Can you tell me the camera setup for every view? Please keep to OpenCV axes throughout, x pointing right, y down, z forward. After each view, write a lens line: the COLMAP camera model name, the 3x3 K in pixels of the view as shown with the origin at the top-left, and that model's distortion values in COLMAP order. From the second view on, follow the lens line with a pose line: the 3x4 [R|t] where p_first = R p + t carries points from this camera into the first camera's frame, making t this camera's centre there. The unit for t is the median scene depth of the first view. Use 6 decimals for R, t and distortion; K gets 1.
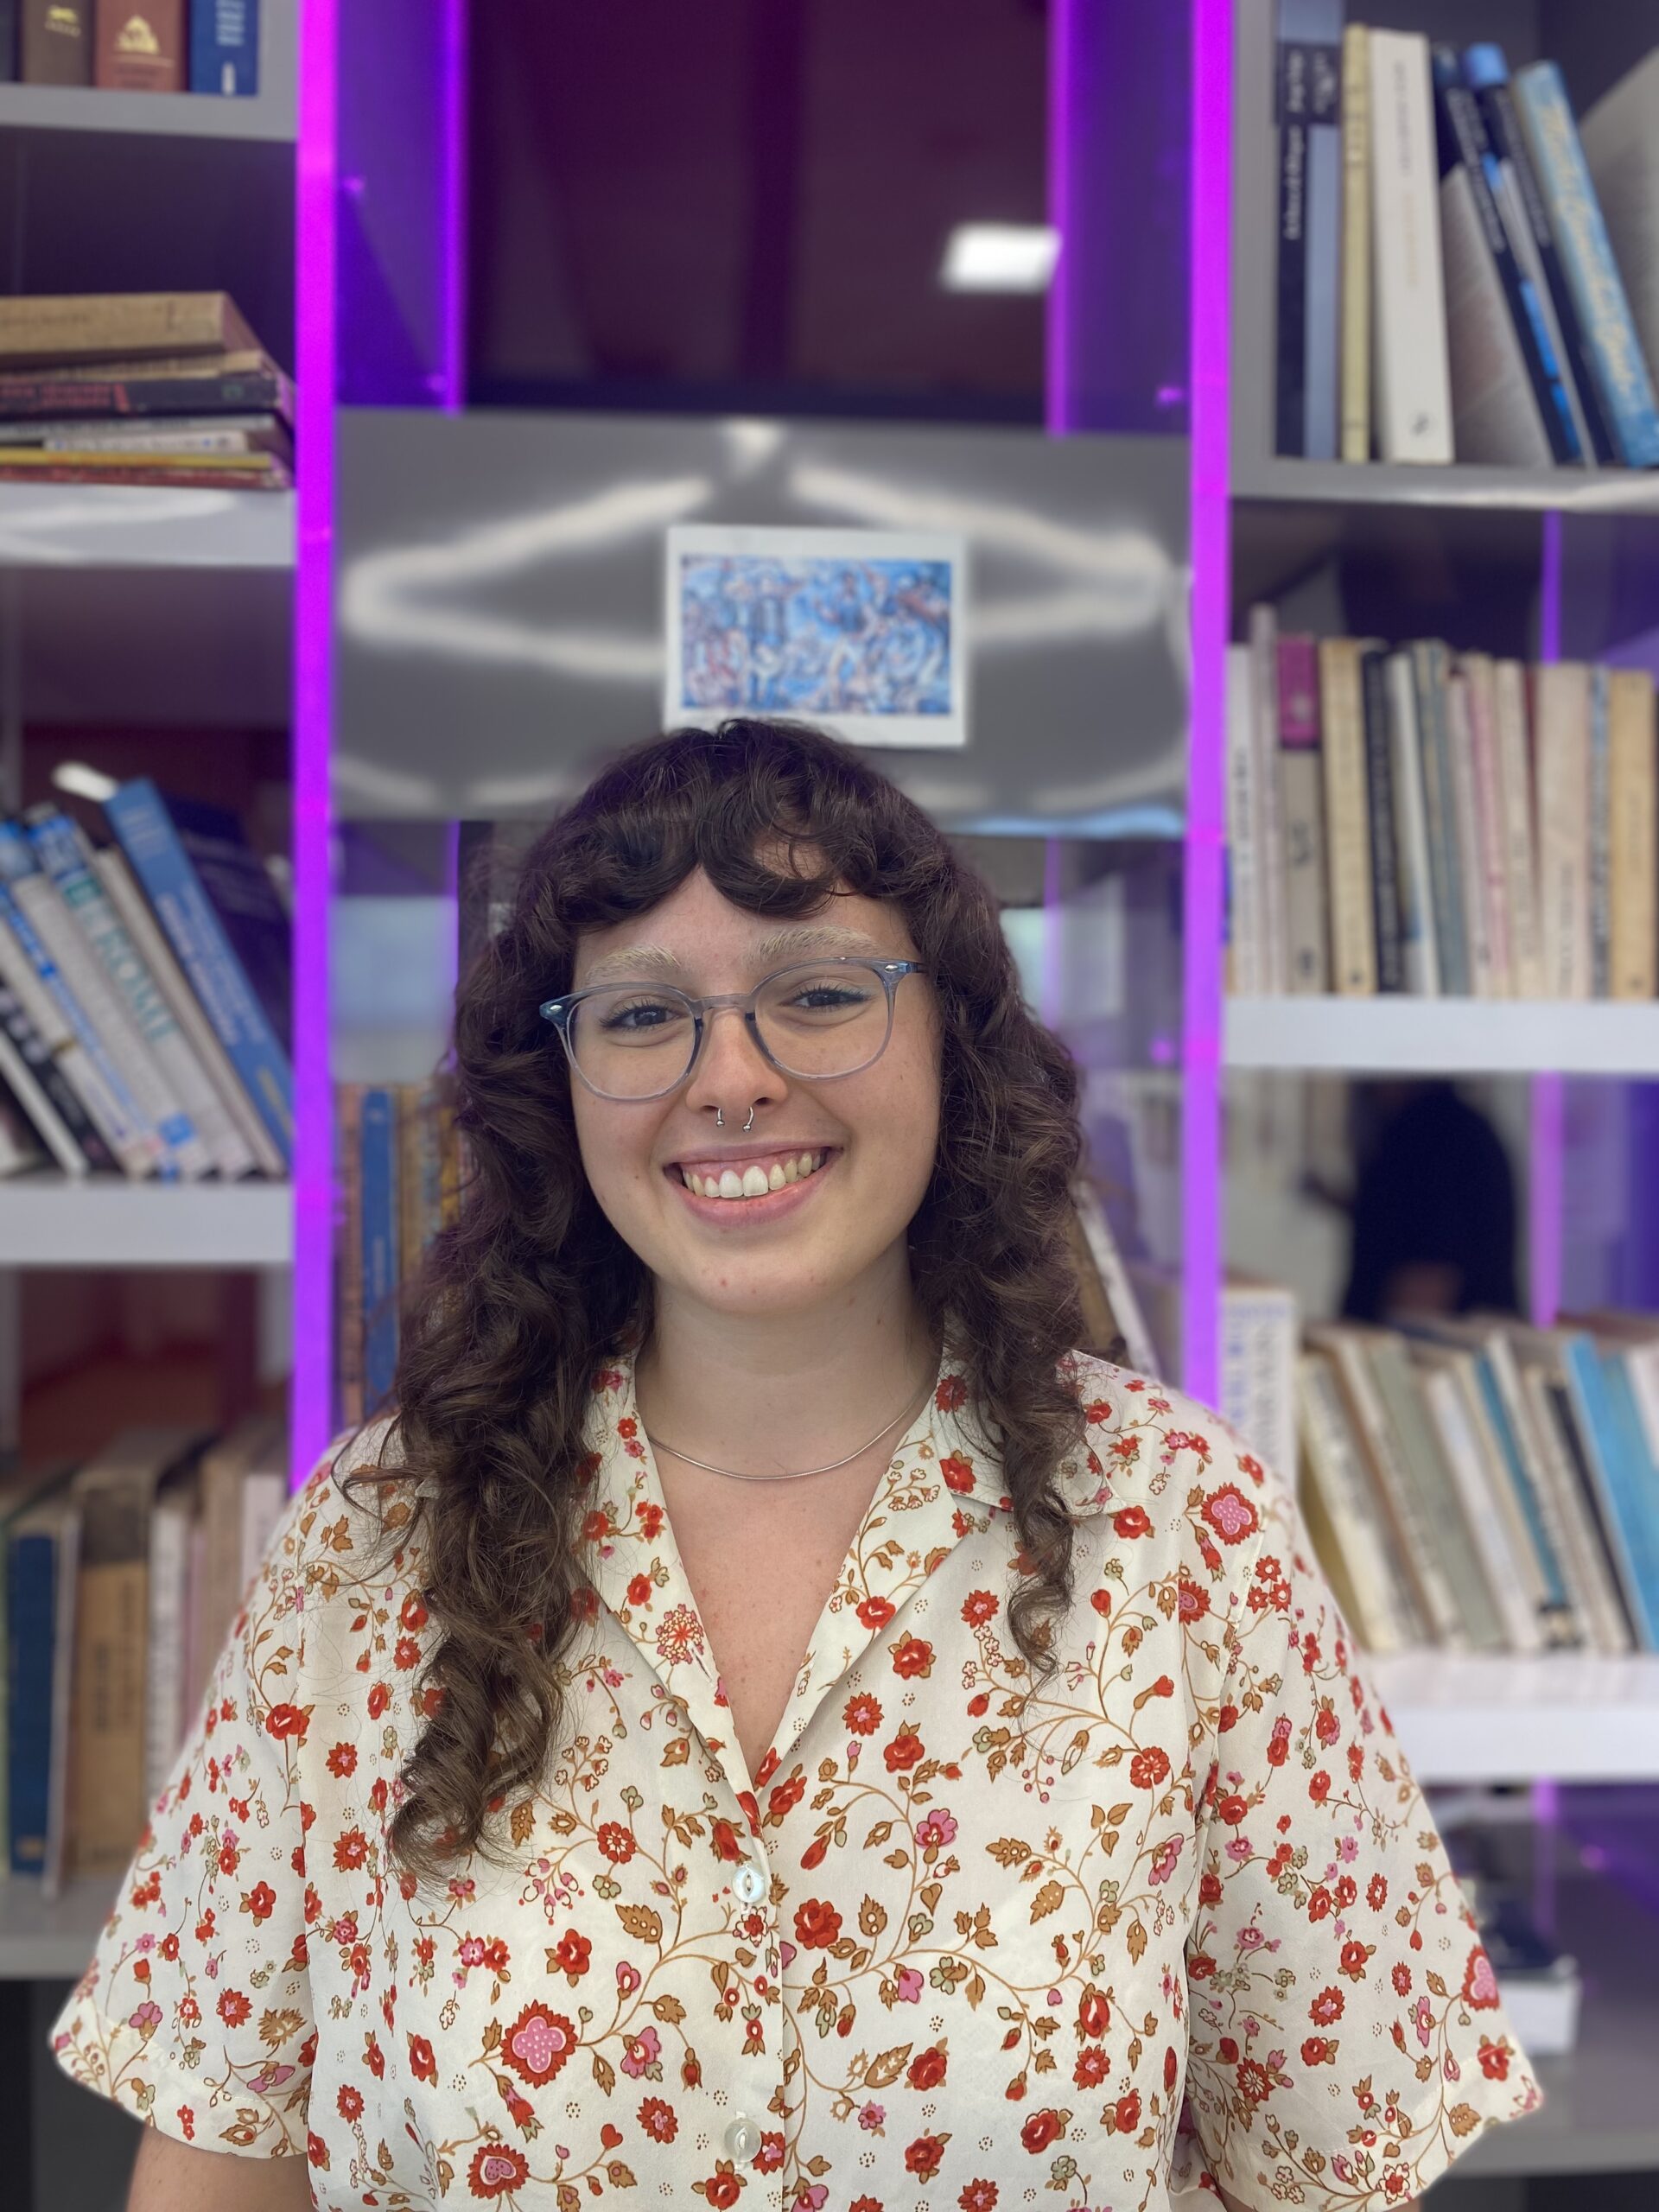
lens RADIAL K [[1728.0, 0, 832.5], [0, 1728.0, 1091.9], [0, 0, 1]] dist [-0.002043, -0.007418]
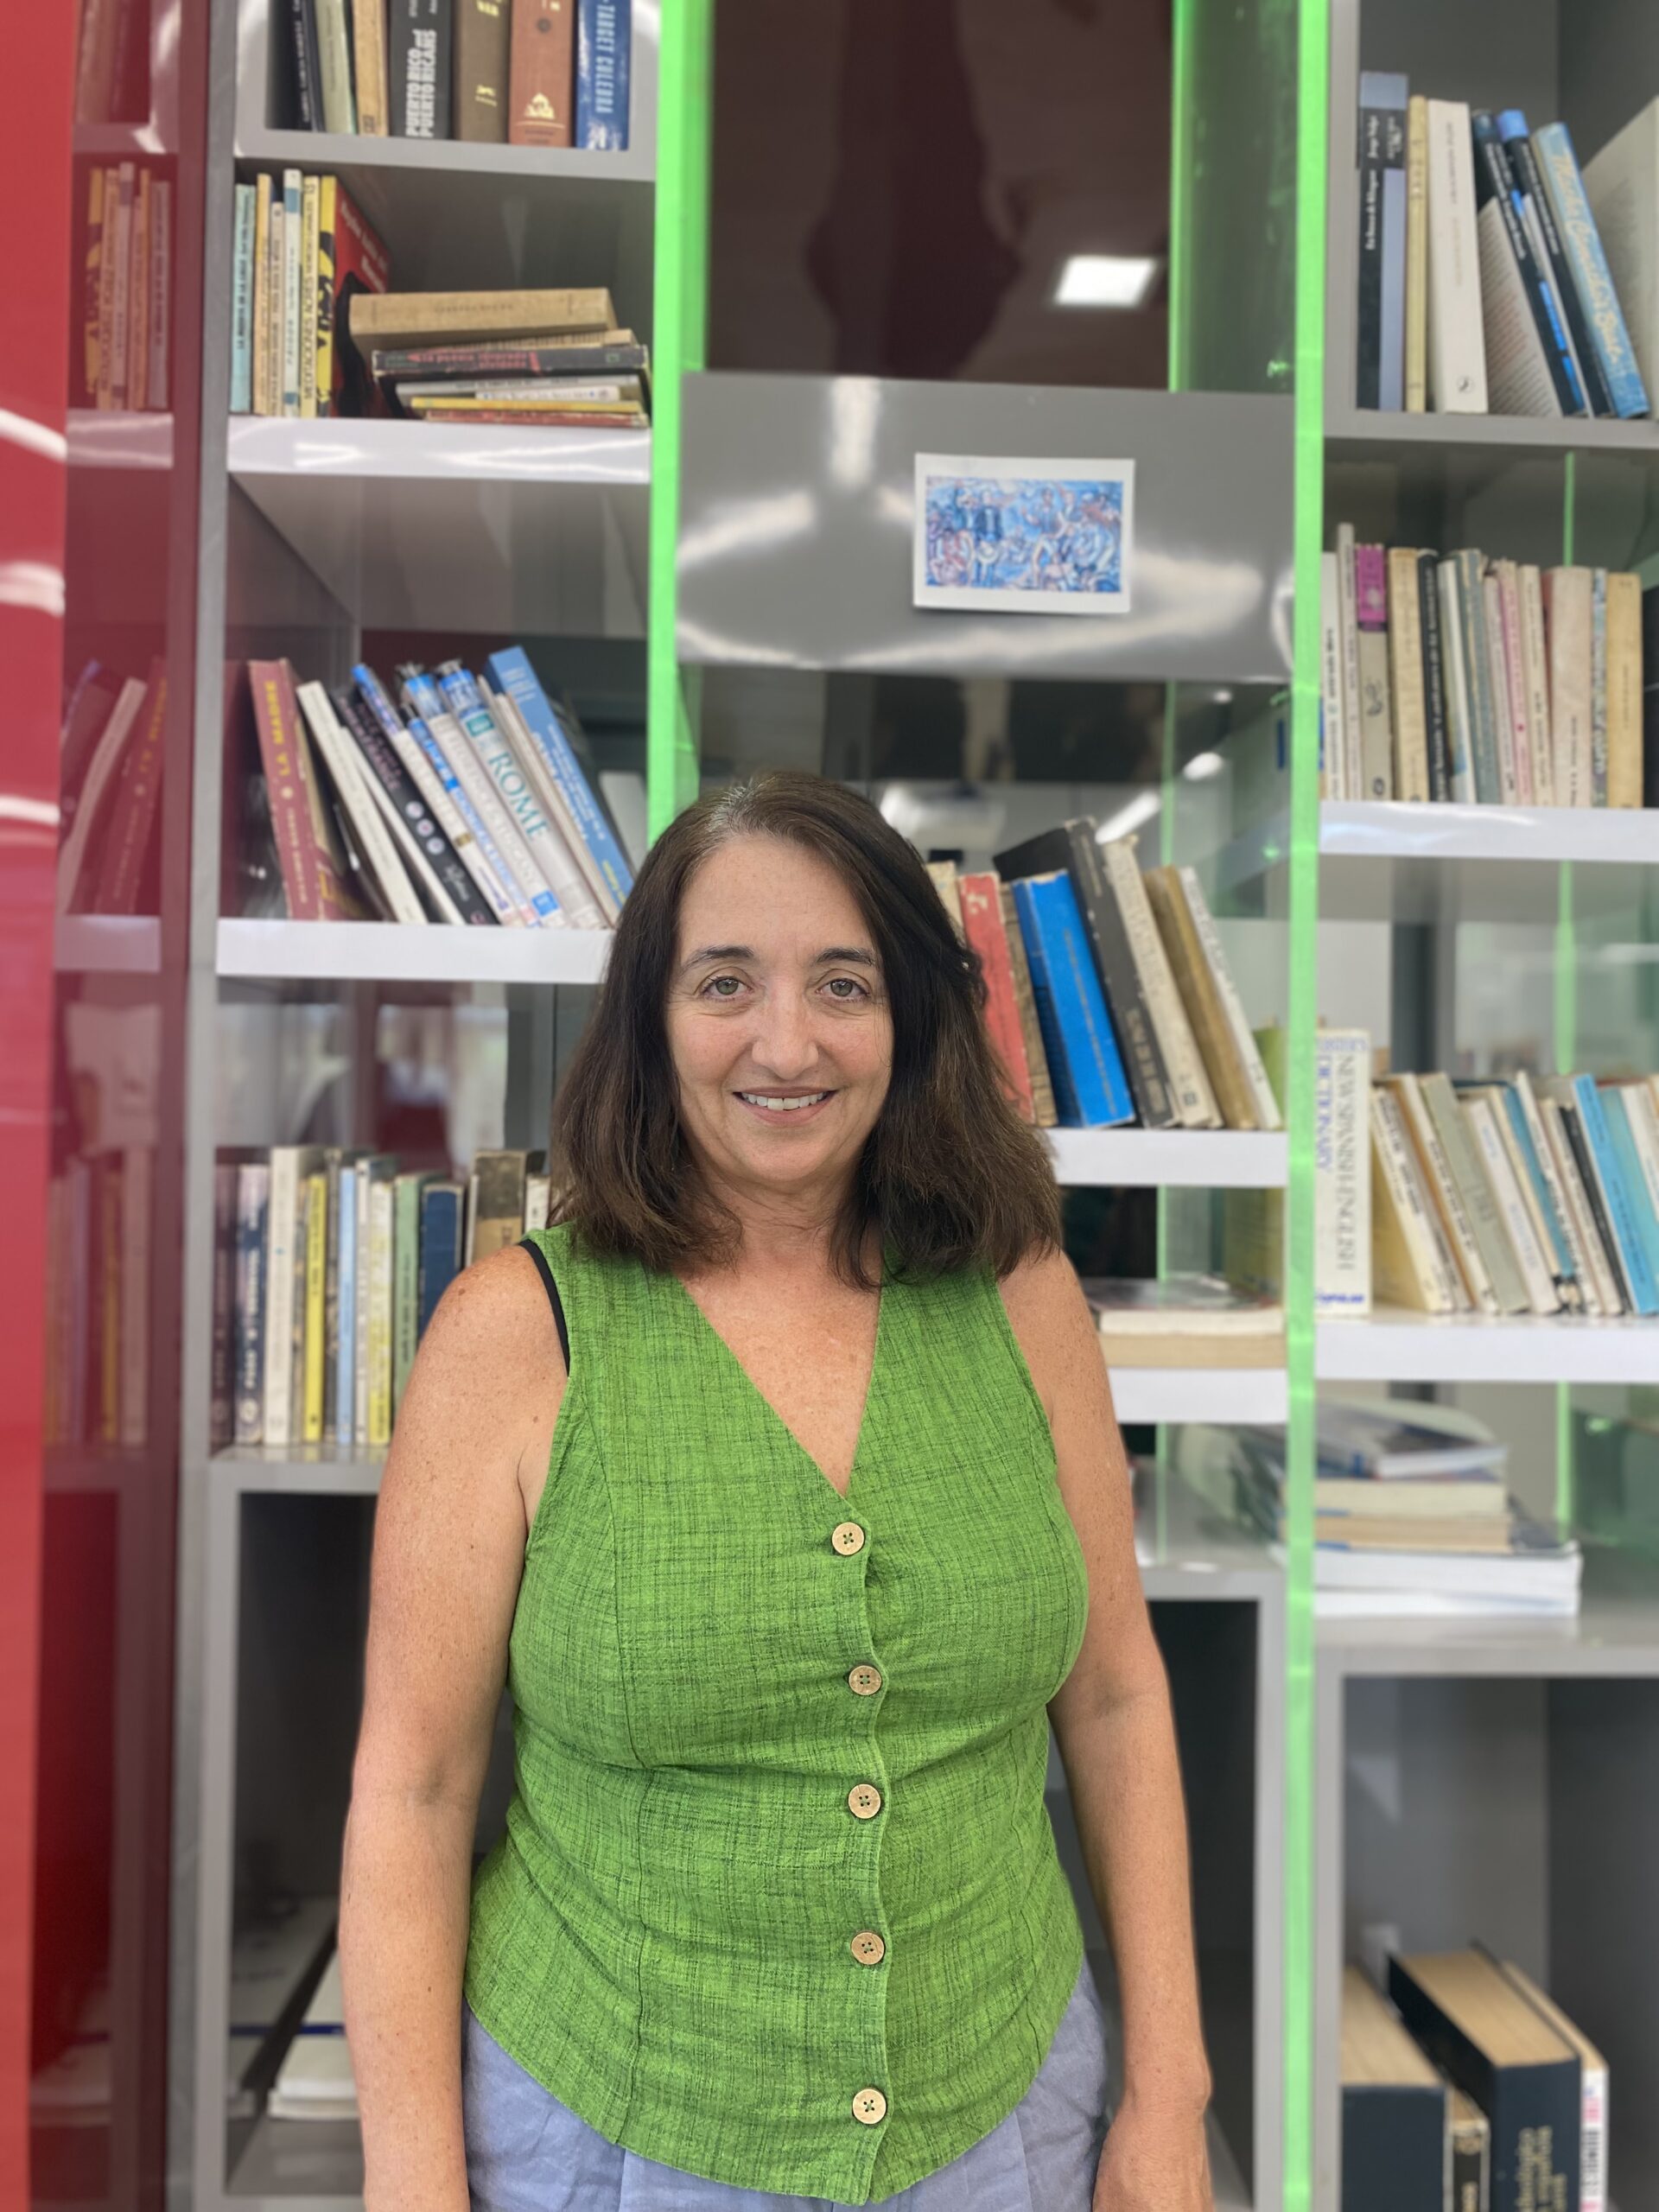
lens RADIAL K [[1728.0, 0, 836.5], [0, 1728.0, 1109.5], [0, 0, 1]] dist [-0.002043, -0.007418]
pose [[0.999723, 0.008149, -0.022068, -0.120344], [-0.008541, 0.999807, -0.017706, 0.213812], [0.021920, 0.017890, 0.999600, -0.363462]]
